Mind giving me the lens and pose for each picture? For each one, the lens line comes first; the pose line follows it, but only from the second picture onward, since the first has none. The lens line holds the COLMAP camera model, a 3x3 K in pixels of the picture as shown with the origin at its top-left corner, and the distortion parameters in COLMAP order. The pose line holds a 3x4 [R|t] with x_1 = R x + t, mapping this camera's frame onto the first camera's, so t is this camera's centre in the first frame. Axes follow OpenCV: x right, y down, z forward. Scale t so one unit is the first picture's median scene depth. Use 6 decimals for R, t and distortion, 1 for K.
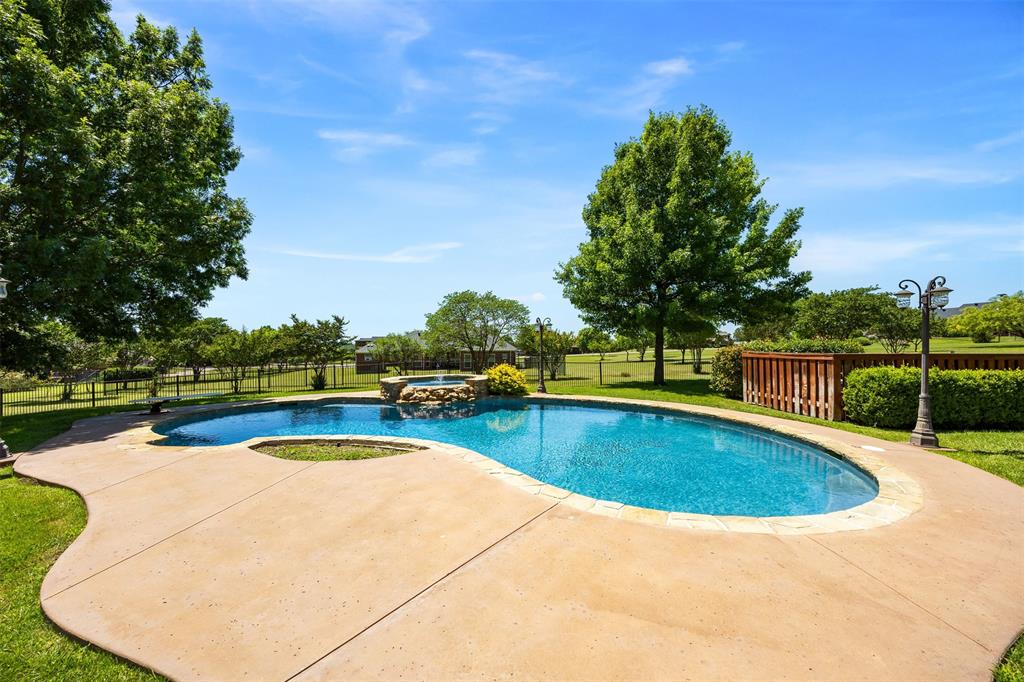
lens RADIAL K [[396.1, 0, 512.8], [0, 396.1, 340.0], [0, 0, 1]] dist [0.000302, 0.000004]
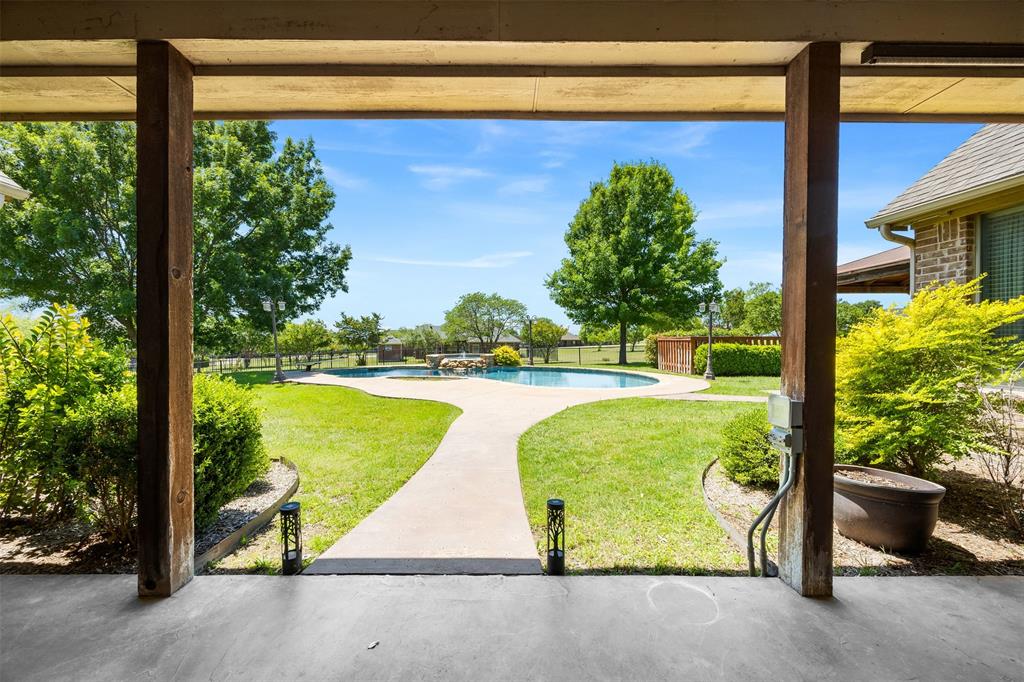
lens RADIAL K [[396.1, 0, 509.9], [0, 396.1, 338.4], [0, 0, 1]] dist [0.000302, 0.000004]
pose [[0.999776, -0.001262, -0.021127, 0.019805], [0.001522, 0.999924, 0.012275, 0.009142], [0.021110, -0.012304, 0.999701, -0.370734]]
